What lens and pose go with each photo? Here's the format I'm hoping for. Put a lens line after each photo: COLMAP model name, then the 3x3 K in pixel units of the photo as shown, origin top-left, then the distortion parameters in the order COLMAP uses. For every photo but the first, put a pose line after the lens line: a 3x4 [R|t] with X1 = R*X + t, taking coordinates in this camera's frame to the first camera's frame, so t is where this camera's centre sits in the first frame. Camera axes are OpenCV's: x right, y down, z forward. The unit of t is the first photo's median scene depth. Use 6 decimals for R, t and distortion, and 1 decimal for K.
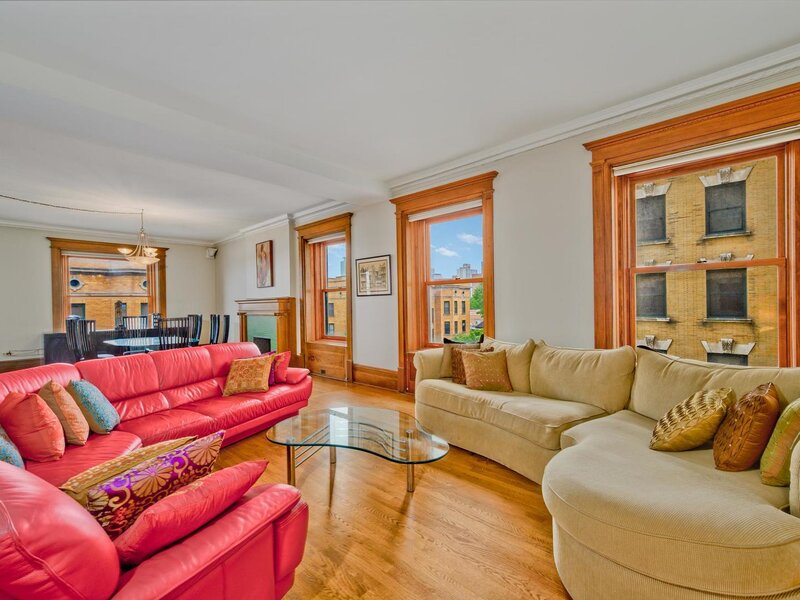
lens RADIAL K [[362.3, 0, 401.1], [0, 362.3, 301.1], [0, 0, 1]] dist [0.016028, 0.000193]
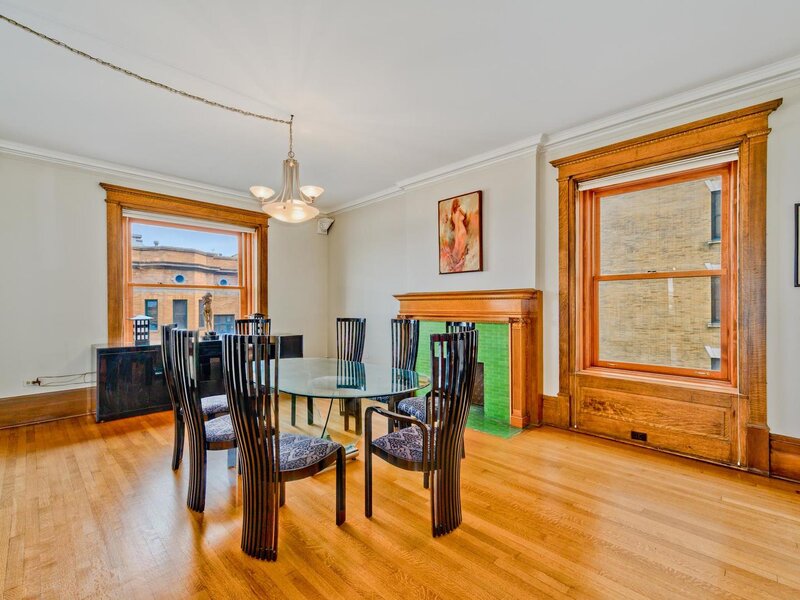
lens RADIAL K [[358.8, 0, 402.3], [0, 358.8, 301.0], [0, 0, 1]] dist [0.002360, 0.000242]
pose [[0.999873, 0.012705, -0.009614, -0.473644], [-0.012742, 0.999912, -0.003780, 0.010792], [0.009565, 0.003902, 0.999947, 0.430655]]
